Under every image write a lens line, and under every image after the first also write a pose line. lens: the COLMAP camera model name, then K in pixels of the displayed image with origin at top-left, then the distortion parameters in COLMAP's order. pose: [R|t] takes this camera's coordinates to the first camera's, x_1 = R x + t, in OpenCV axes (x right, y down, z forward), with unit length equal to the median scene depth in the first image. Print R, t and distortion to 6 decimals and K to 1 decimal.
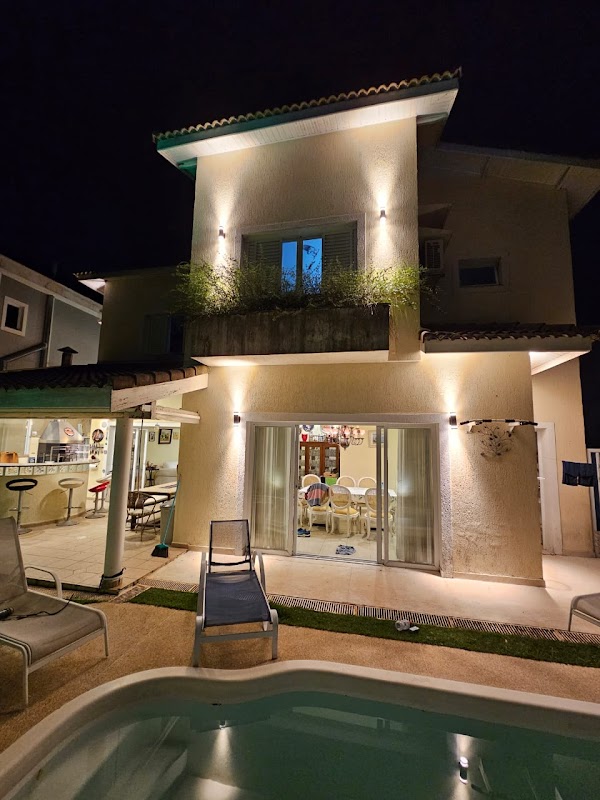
lens RADIAL K [[328.0, 0, 301.6], [0, 328.0, 405.2], [0, 0, 1]] dist [0.000293, 0.000002]
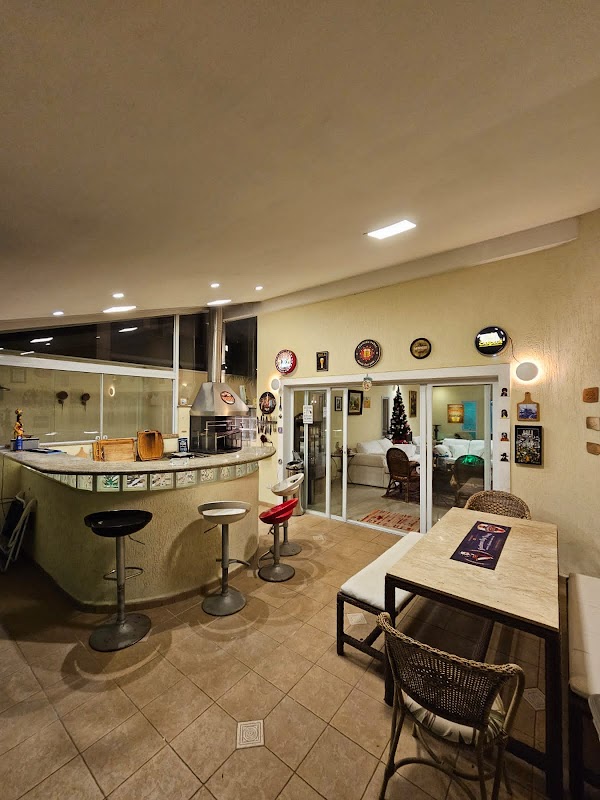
lens RADIAL K [[328.0, 0, 300.1], [0, 328.0, 402.0], [0, 0, 1]] dist [0.000293, 0.000002]
pose [[0.900263, -0.023776, -0.434697, -0.310419], [0.061514, 0.995437, 0.072950, 0.051453], [0.430979, -0.092414, 0.897617, 0.494222]]
